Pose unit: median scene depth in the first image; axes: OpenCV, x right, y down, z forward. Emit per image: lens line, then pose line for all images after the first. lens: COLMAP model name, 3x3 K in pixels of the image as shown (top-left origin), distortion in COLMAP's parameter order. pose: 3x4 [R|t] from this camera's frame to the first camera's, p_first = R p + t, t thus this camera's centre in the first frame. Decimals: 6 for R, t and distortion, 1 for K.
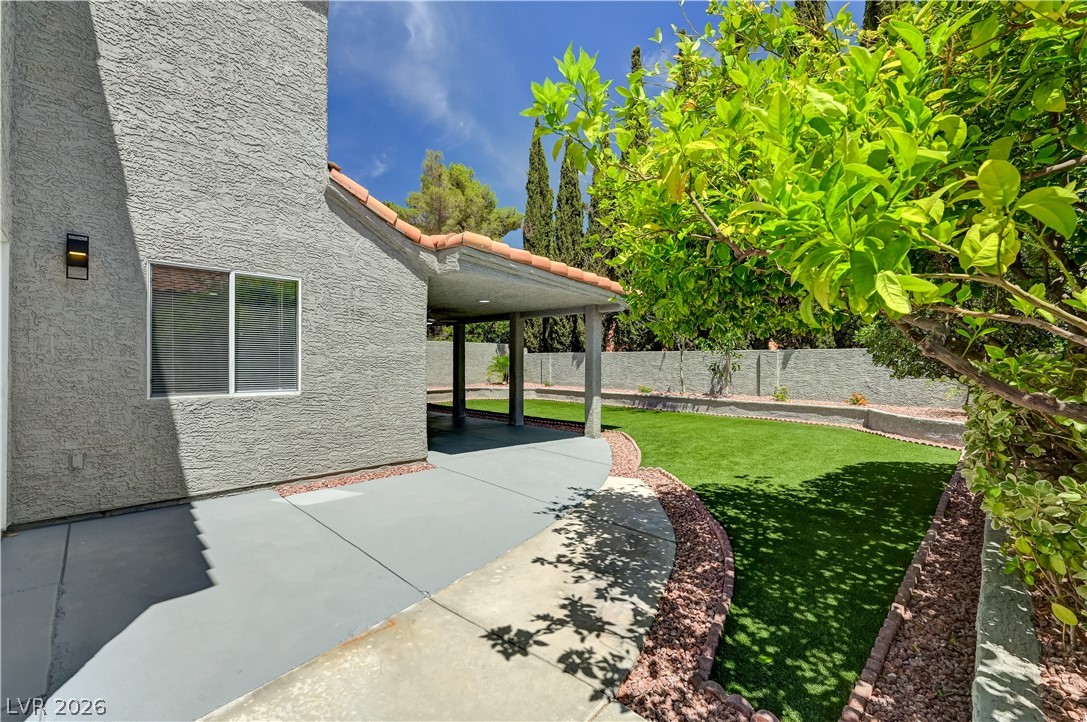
lens RADIAL K [[453.2, 0, 549.5], [0, 453.2, 361.8], [0, 0, 1]] dist [0.001320, 0.000063]
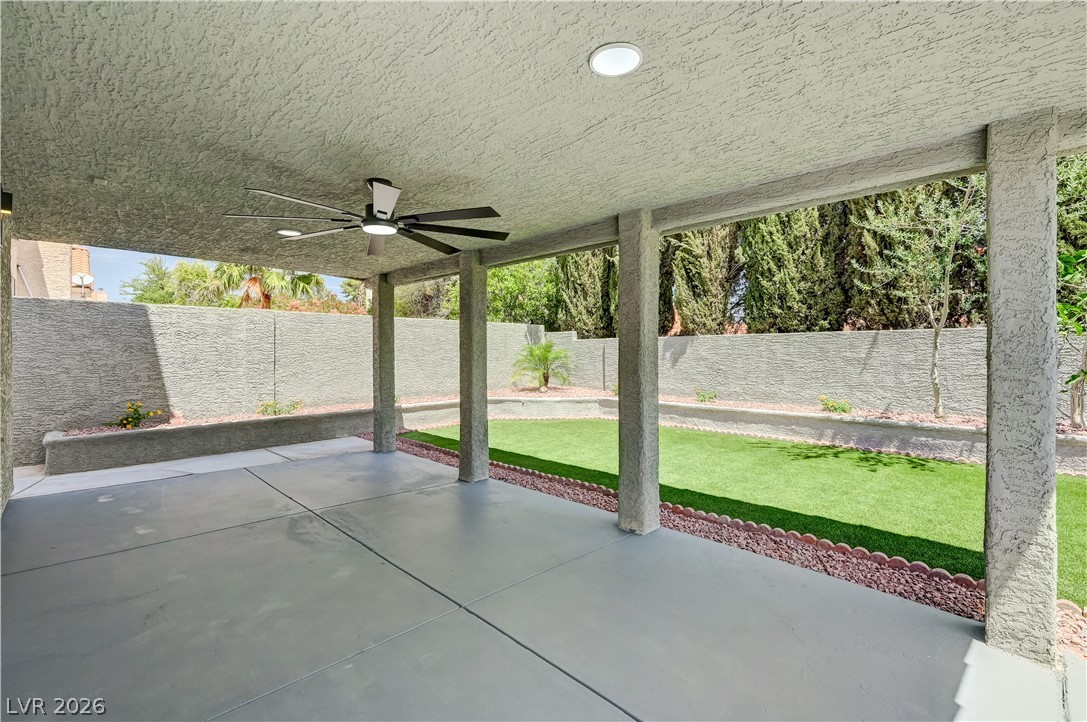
lens RADIAL K [[481.9, 0, 543.5], [0, 481.9, 361.0], [0, 0, 1]] dist [-0.000205, -0.000141]
pose [[0.999557, -0.013073, -0.026732, -0.104073], [0.013686, 0.999645, 0.022847, -0.006650], [0.026424, -0.023203, 0.999382, 0.455541]]
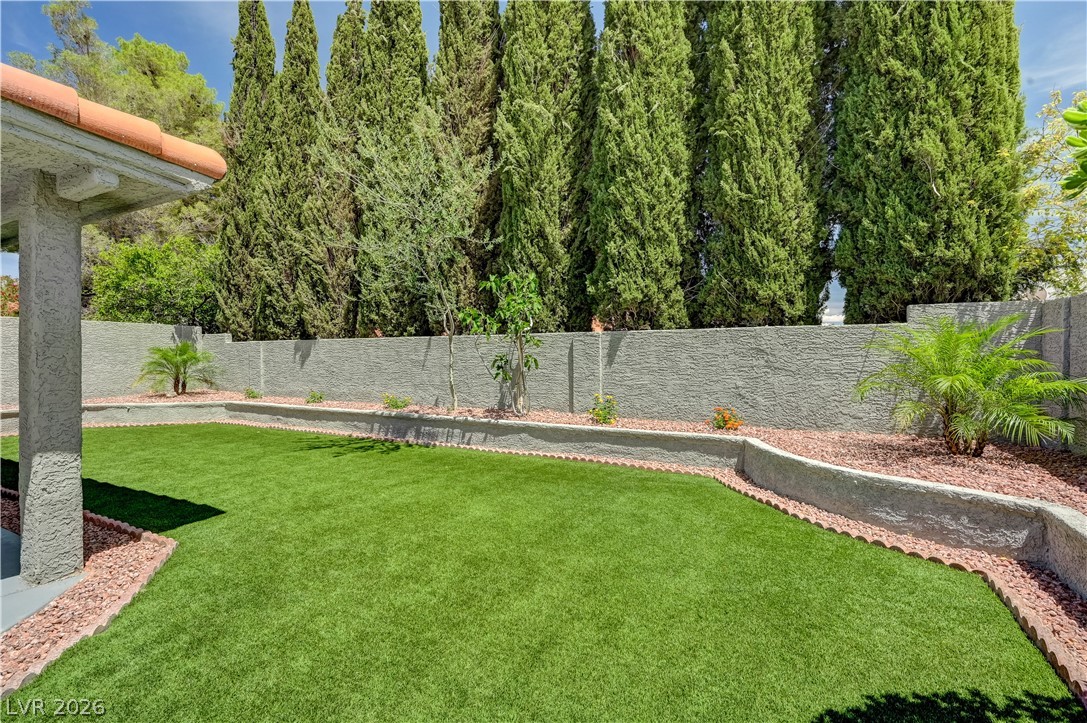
lens RADIAL K [[497.8, 0, 543.5], [0, 497.8, 361.5], [0, 0, 1]] dist [-0.001288, -0.000127]
pose [[0.960805, -0.010380, 0.277031, 0.218523], [0.007407, 0.999903, 0.011775, 0.002647], [-0.277126, -0.009262, 0.960789, 0.349274]]
